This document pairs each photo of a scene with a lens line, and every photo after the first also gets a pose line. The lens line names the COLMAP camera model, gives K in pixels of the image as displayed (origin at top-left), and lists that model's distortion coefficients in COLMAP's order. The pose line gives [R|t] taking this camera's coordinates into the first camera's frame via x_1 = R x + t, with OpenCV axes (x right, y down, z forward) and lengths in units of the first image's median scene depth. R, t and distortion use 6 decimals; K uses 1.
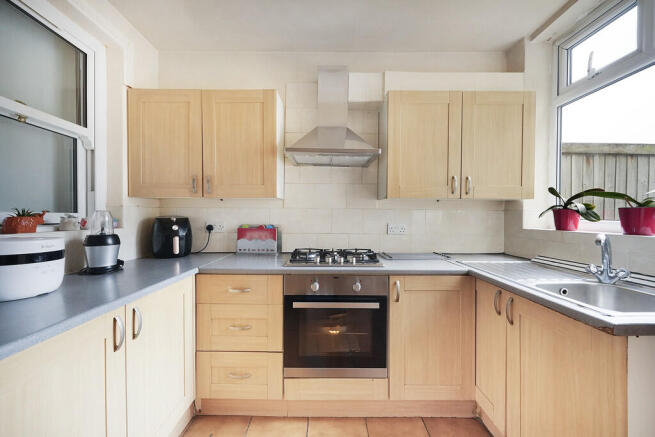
lens RADIAL K [[264.6, 0, 327.5], [0, 264.6, 219.7], [0, 0, 1]] dist [0.000646, -0.000212]
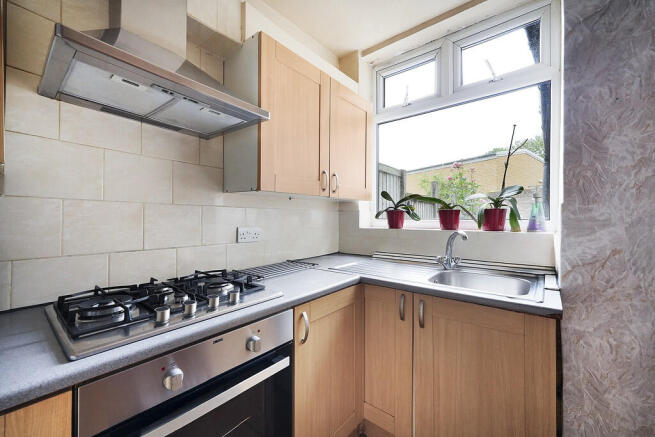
lens RADIAL K [[264.6, 0, 327.5], [0, 264.6, 219.7], [0, 0, 1]] dist [0.000646, -0.000212]
pose [[0.632780, -0.011630, 0.774245, -0.193345], [0.013741, 0.999898, 0.003789, -0.007102], [-0.774210, 0.008241, 0.632875, 0.458304]]
